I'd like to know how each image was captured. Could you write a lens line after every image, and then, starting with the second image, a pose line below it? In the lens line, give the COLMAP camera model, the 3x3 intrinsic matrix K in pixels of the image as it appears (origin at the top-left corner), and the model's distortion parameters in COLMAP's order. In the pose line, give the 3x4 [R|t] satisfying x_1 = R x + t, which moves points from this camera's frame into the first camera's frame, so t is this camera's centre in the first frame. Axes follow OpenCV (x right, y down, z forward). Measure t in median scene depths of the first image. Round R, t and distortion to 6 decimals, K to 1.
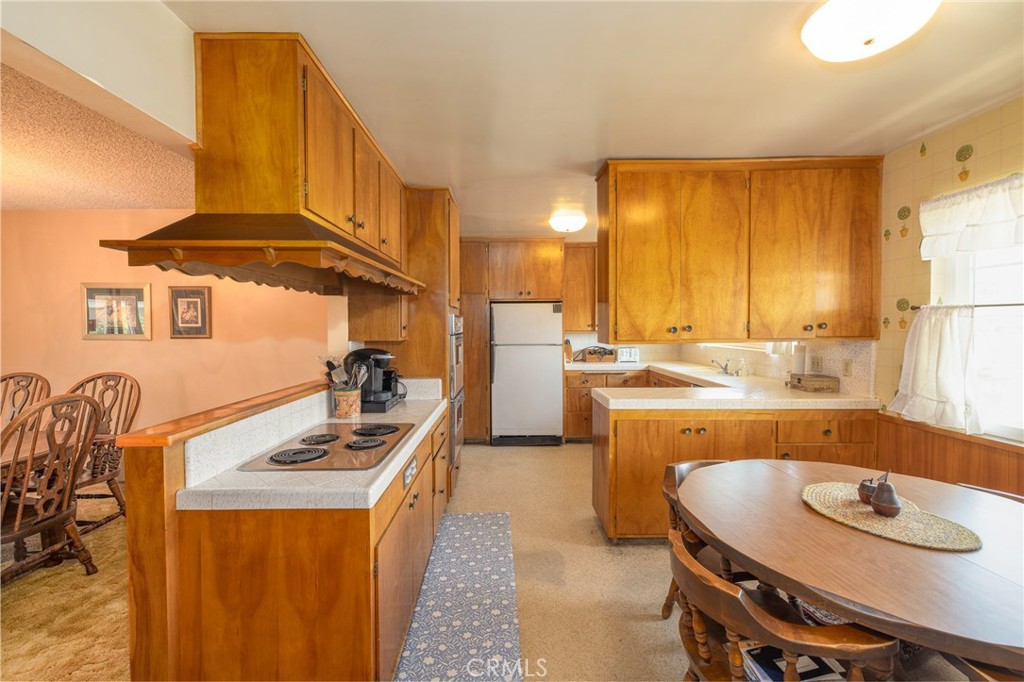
lens RADIAL K [[432.6, 0, 510.4], [0, 432.6, 337.1], [0, 0, 1]] dist [0.000180, -0.000164]
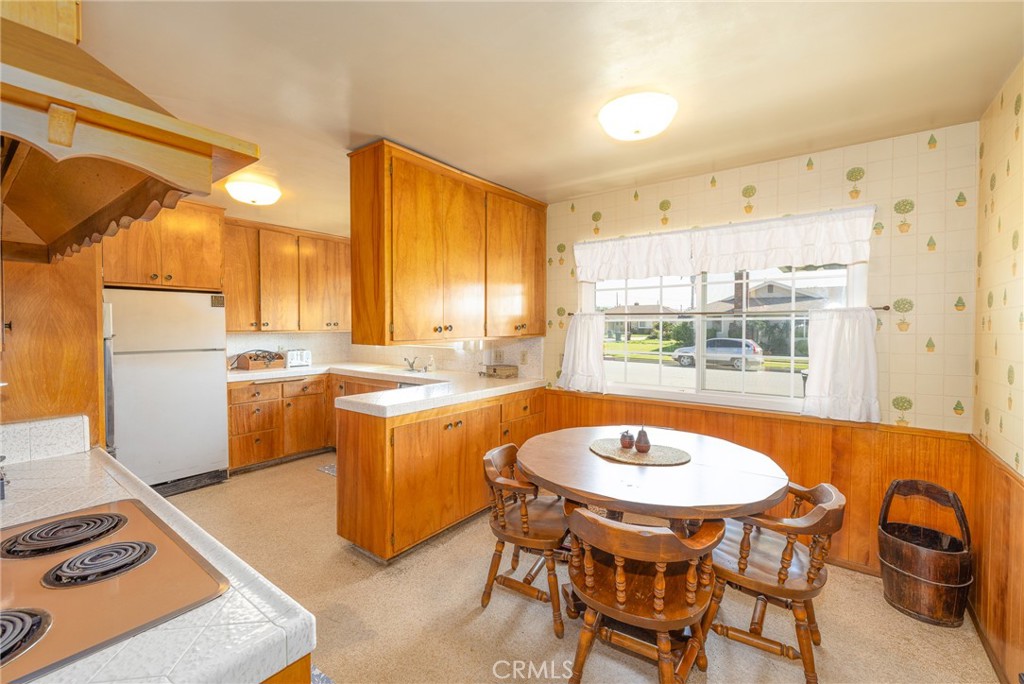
lens RADIAL K [[432.6, 0, 511.8], [0, 432.6, 339.1], [0, 0, 1]] dist [0.000180, -0.000164]
pose [[0.604897, -0.018845, 0.796081, -0.326839], [0.015110, 0.999812, 0.012187, -0.003407], [-0.796161, 0.004657, 0.605067, 0.247746]]
